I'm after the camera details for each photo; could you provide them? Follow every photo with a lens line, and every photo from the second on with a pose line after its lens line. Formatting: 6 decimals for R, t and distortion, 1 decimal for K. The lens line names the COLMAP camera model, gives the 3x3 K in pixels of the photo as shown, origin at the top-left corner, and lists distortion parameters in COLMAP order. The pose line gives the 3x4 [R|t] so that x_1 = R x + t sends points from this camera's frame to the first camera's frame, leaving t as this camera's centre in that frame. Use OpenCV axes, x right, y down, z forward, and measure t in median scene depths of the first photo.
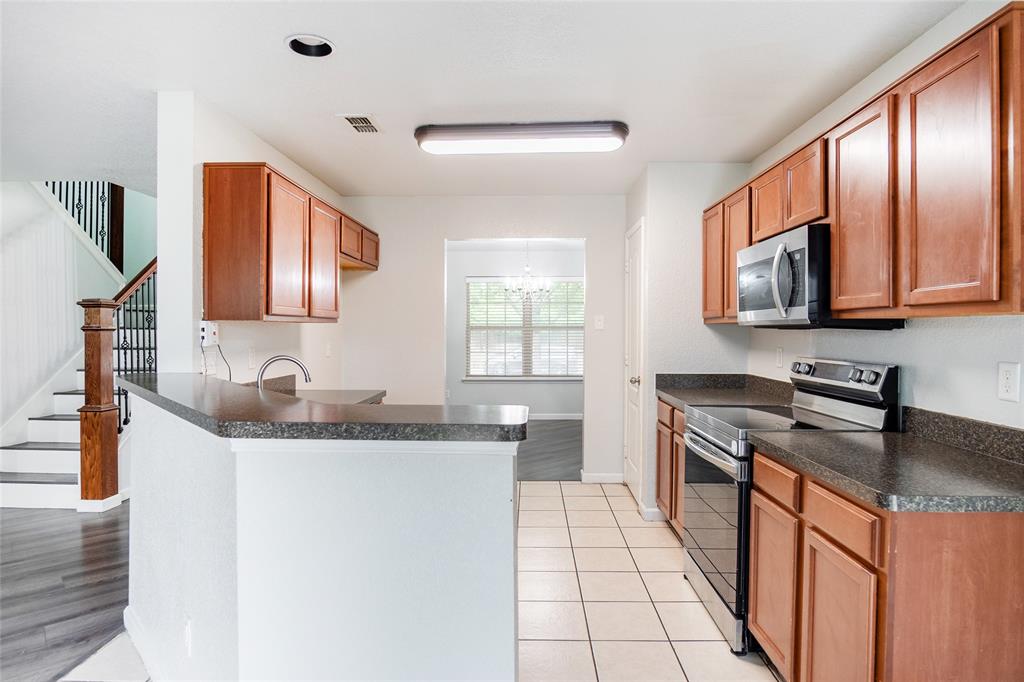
lens RADIAL K [[562.7, 0, 507.9], [0, 562.7, 337.8], [0, 0, 1]] dist [-0.026674, 0.004966]
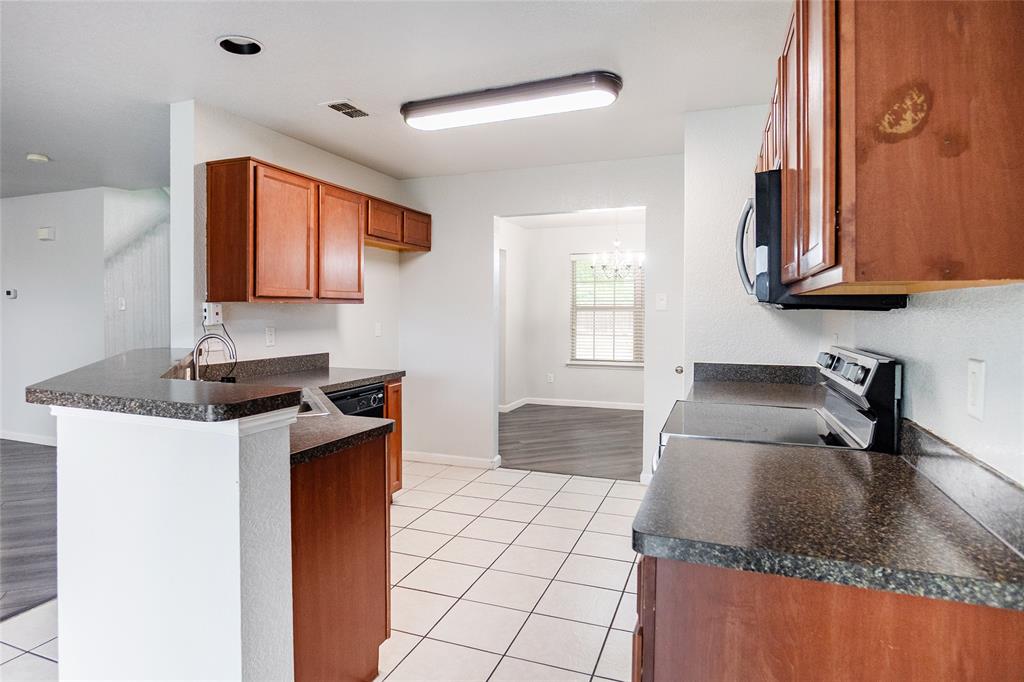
lens RADIAL K [[583.6, 0, 475.2], [0, 583.6, 319.8], [0, 0, 1]] dist [-0.031384, 0.000970]
pose [[0.935525, 0.005257, -0.353221, 0.318974], [-0.004883, 0.999986, 0.001949, -0.000121], [0.353226, -0.000098, 0.935538, 0.083937]]
